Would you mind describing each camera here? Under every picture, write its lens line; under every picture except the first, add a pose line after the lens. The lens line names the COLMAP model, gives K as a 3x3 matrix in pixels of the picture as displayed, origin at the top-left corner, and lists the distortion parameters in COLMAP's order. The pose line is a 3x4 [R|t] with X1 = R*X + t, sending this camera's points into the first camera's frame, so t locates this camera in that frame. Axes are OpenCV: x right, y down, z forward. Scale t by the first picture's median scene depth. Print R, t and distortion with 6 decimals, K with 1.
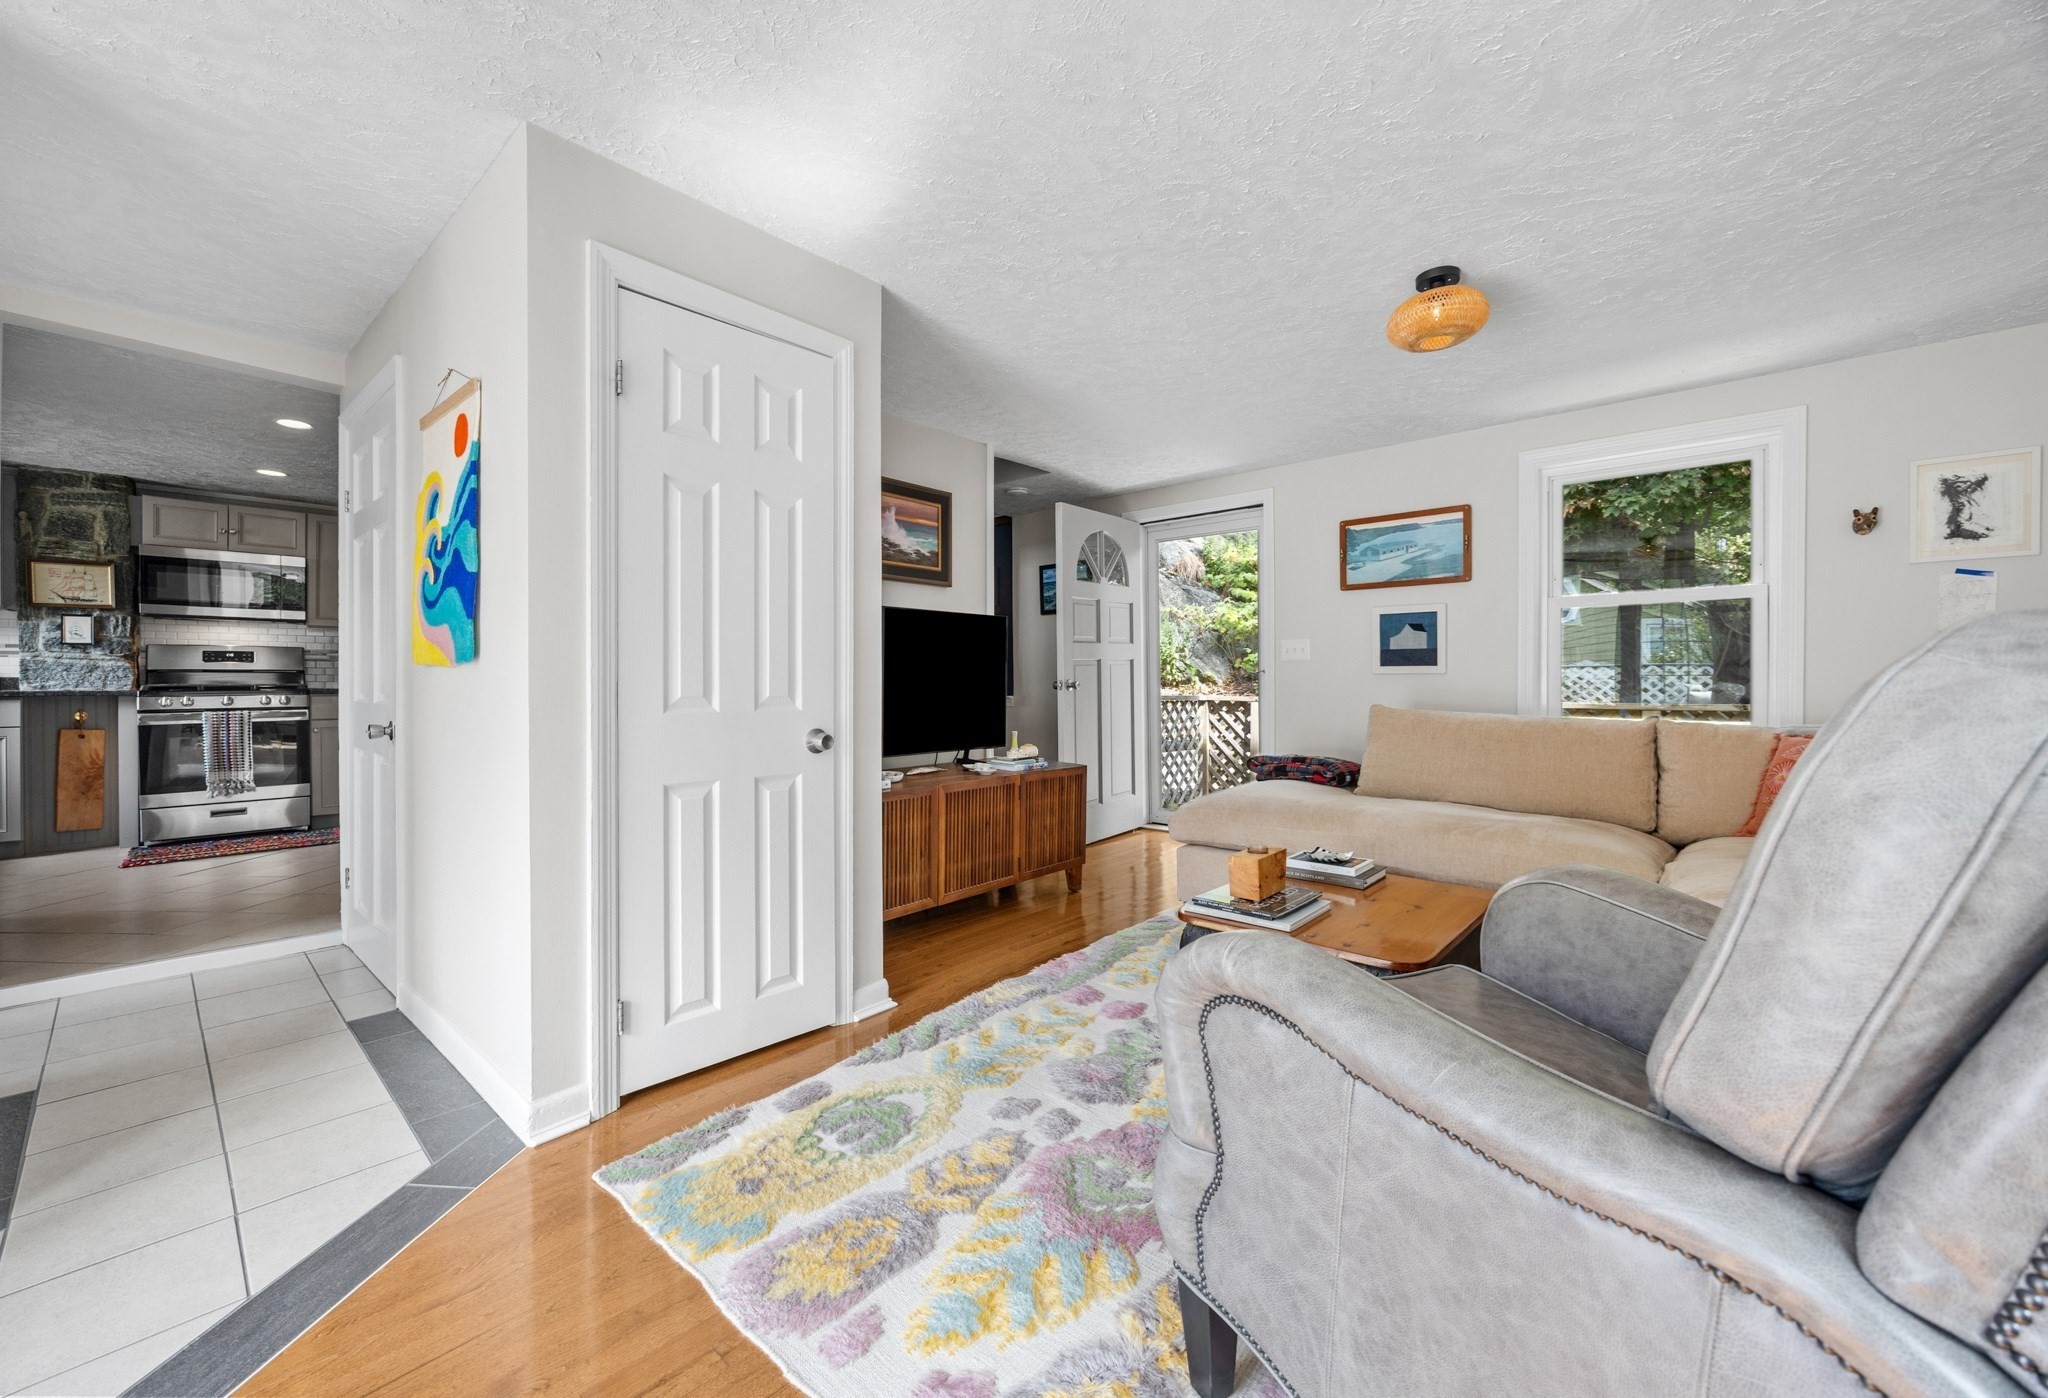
lens RADIAL K [[818.6, 0, 1008.8], [0, 818.6, 693.6], [0, 0, 1]] dist [-0.002566, -0.000186]
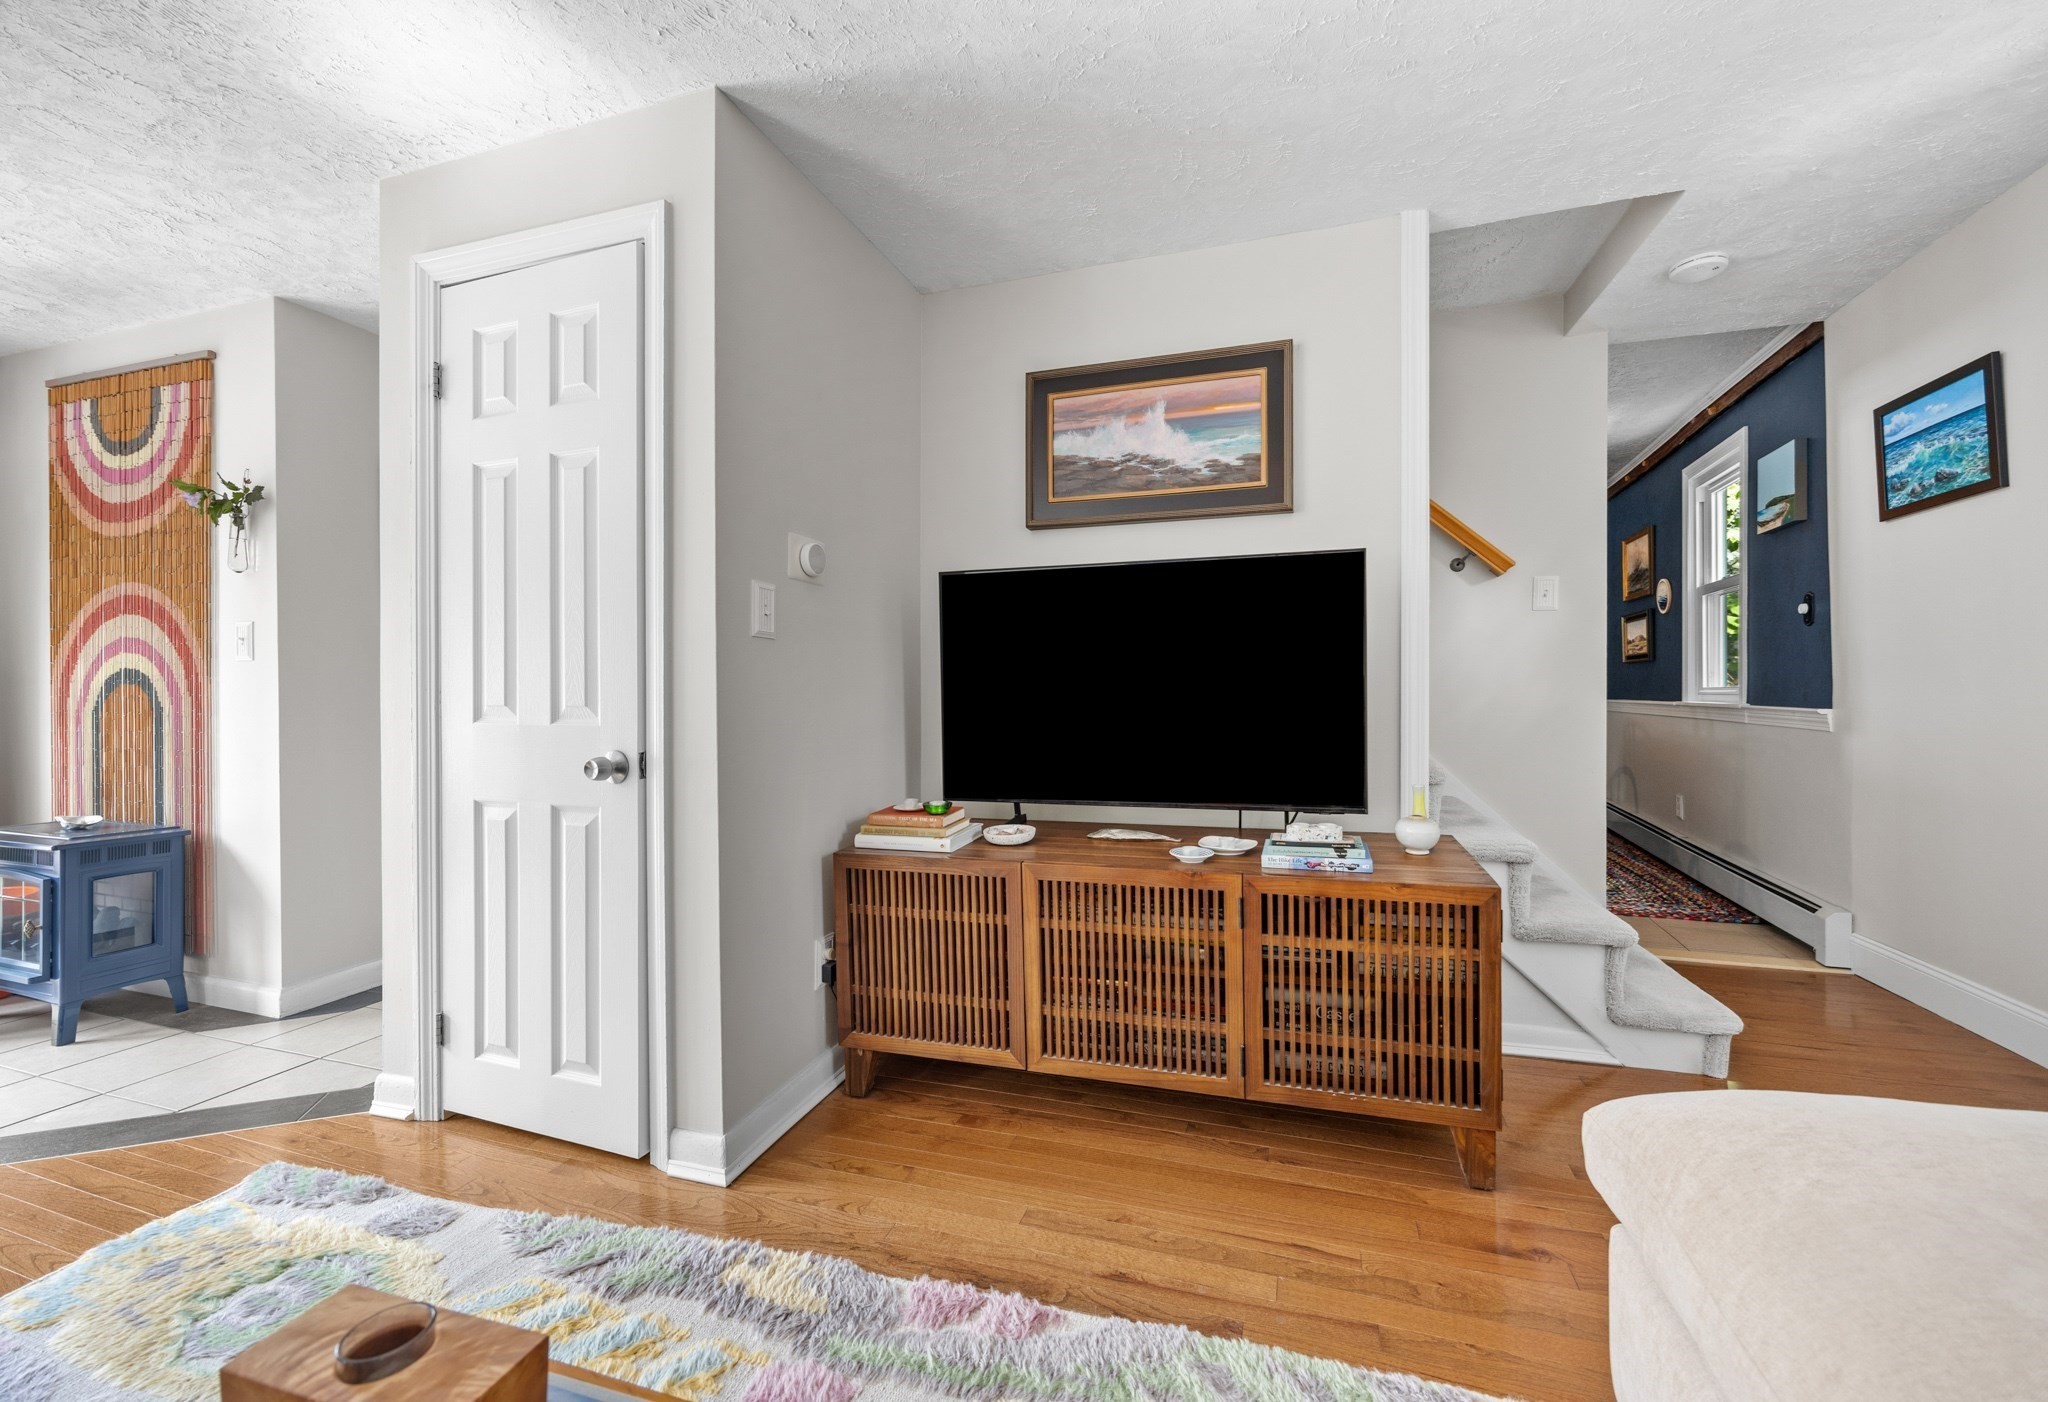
lens RADIAL K [[818.6, 0, 1022.5], [0, 818.6, 692.3], [0, 0, 1]] dist [-0.002566, -0.000186]
pose [[0.414097, -0.001836, -0.910231, 0.461540], [-0.004402, 0.999982, -0.004020, -0.006757], [0.910222, 0.005671, 0.414082, 0.795111]]
